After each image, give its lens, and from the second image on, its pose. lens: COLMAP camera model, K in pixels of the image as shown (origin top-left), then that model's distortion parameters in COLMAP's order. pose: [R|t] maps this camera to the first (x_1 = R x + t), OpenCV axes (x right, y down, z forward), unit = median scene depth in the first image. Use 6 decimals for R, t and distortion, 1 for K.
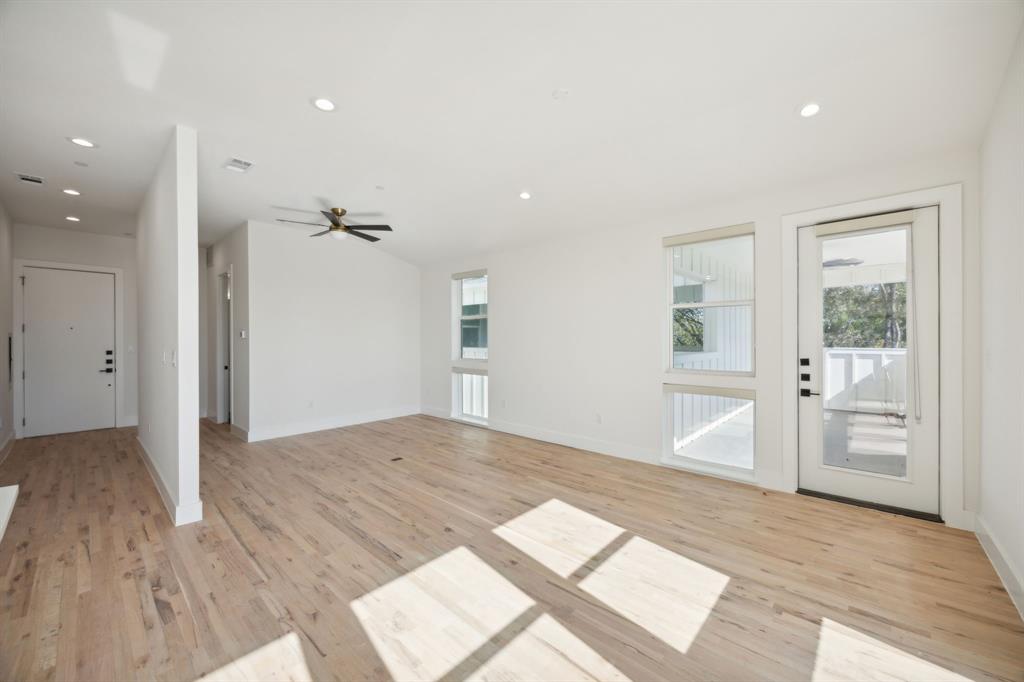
lens RADIAL K [[390.0, 0, 512.0], [0, 390.0, 341.0], [0, 0, 1]] dist [0.009213, -0.000382]
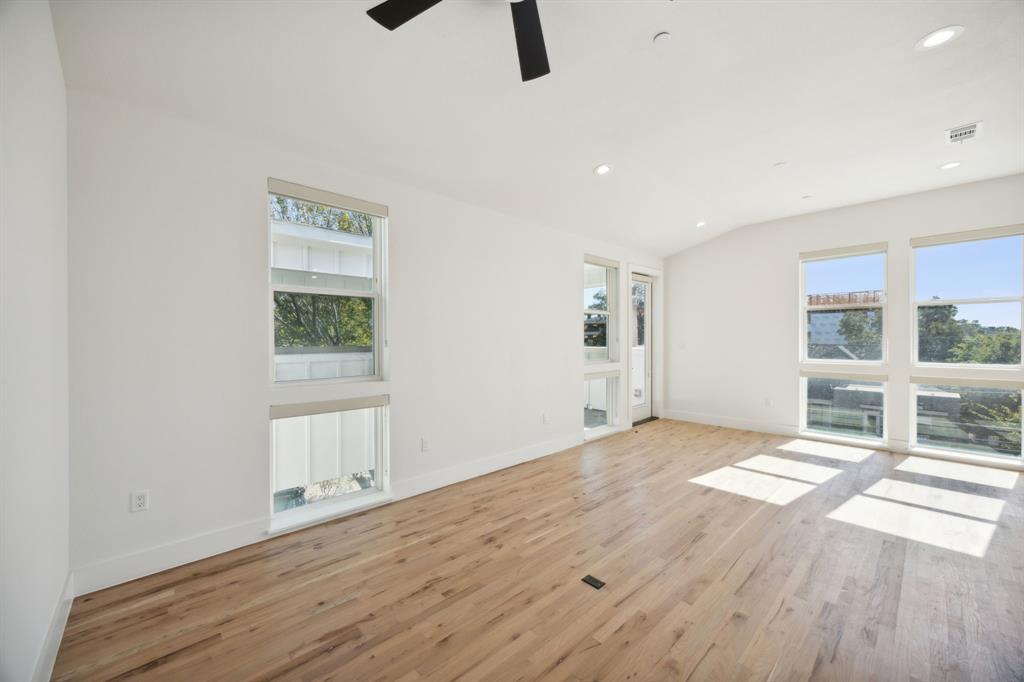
lens RADIAL K [[390.0, 0, 512.0], [0, 390.0, 341.0], [0, 0, 1]] dist [0.009213, -0.000382]
pose [[0.082094, -0.009026, 0.996584, -0.948836], [0.003250, 0.999956, 0.008789, -0.008025], [-0.996619, 0.002517, 0.082120, 1.270101]]
